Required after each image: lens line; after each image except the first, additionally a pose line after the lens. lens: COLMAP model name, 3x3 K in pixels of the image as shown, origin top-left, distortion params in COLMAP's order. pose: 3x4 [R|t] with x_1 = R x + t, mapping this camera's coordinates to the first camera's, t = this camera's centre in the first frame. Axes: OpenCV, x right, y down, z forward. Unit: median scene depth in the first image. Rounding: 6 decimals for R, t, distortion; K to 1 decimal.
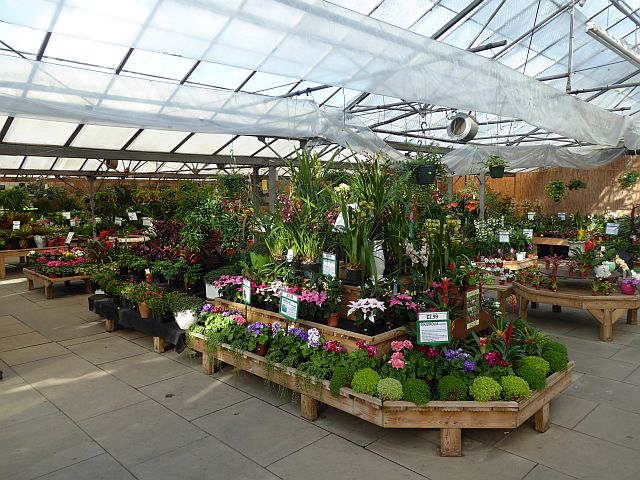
lens RADIAL K [[491.4, 0, 320.0], [0, 491.4, 240.0], [0, 0, 1]] dist [-0.000788, -0.000237]
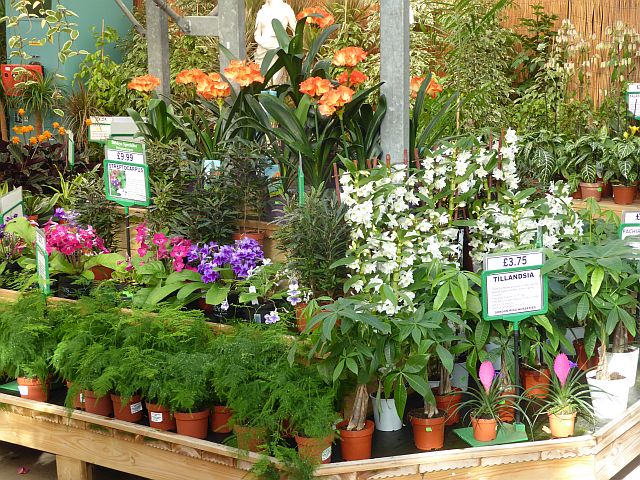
lens RADIAL K [[1226.4, 0, 320.0], [0, 1226.4, 240.0], [0, 0, 1]] dist [0.017389, 0.044804]
pose [[0.983791, -0.053301, 0.171216, 0.228866], [0.035389, 0.993735, 0.106013, -0.060725], [-0.175794, -0.098236, 0.979513, 0.580412]]
